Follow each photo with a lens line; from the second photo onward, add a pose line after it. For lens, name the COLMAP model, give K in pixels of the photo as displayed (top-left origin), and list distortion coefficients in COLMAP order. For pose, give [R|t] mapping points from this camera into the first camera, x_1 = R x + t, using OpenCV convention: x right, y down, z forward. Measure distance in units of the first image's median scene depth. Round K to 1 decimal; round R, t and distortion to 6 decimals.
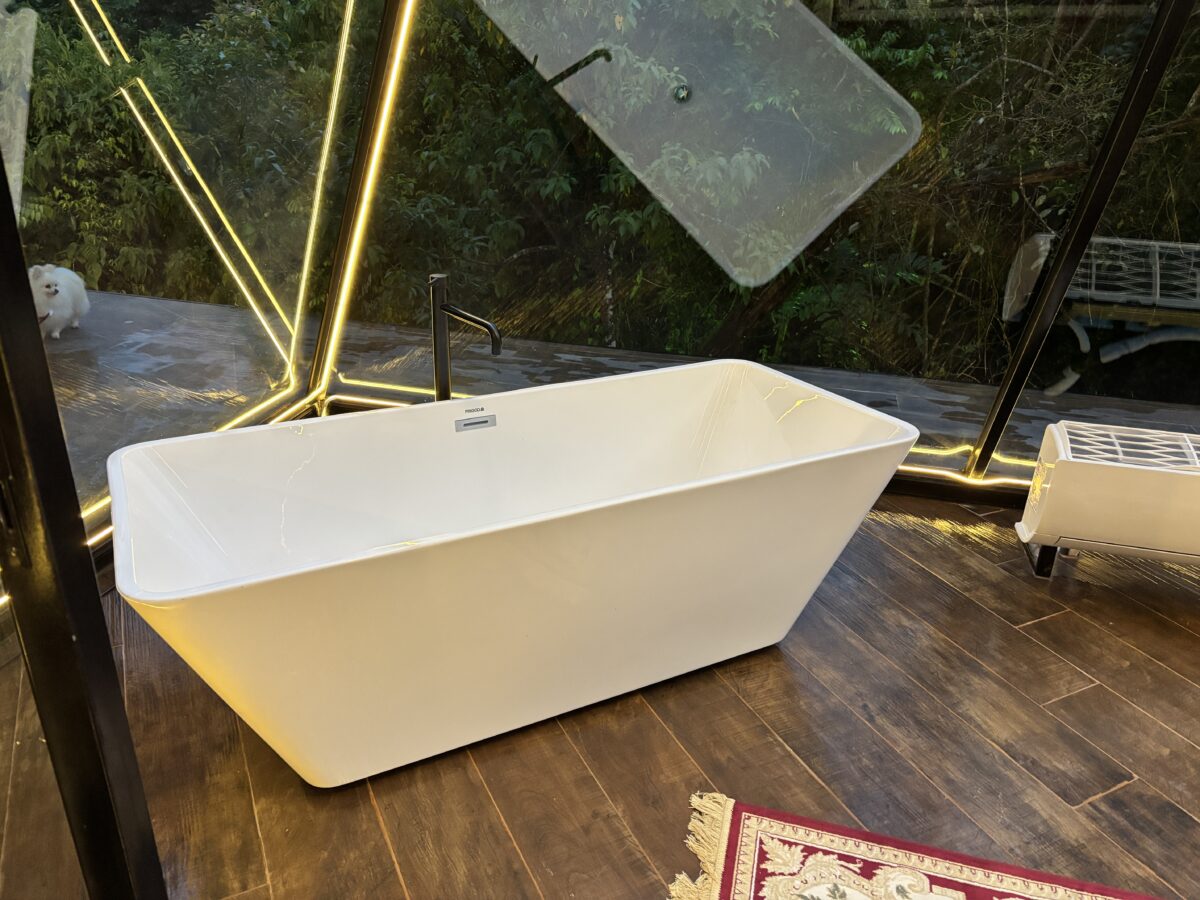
lens RADIAL K [[912.6, 0, 612.9], [0, 912.6, 454.0], [0, 0, 1]] dist [0.057667, -0.057399]
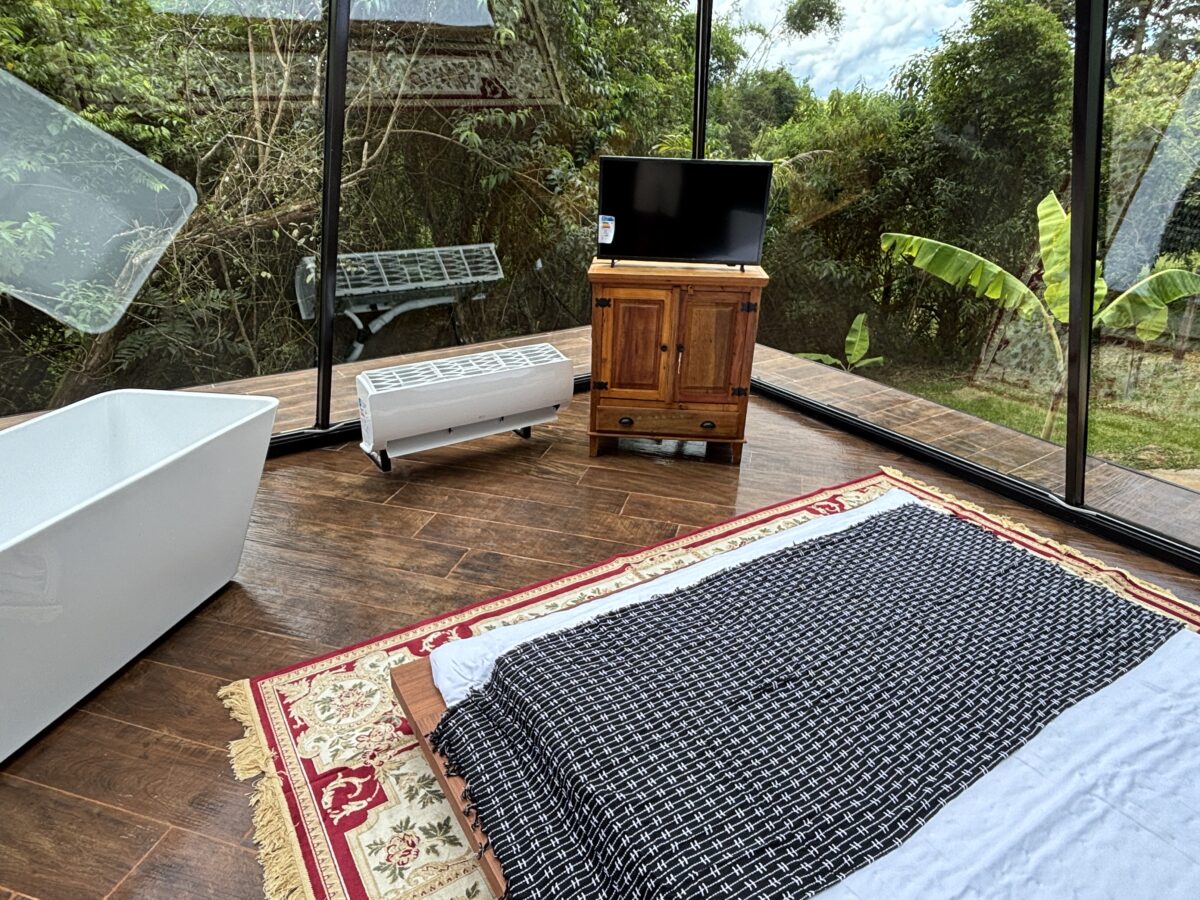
lens RADIAL K [[694.6, 0, 605.5], [0, 694.6, 446.3], [0, 0, 1]] dist [0.036251, -0.066428]
pose [[0.673160, -0.323306, 0.665078, -0.074645], [0.302403, 0.941080, 0.151398, 0.030843], [-0.674839, 0.099207, 0.731266, -0.153620]]
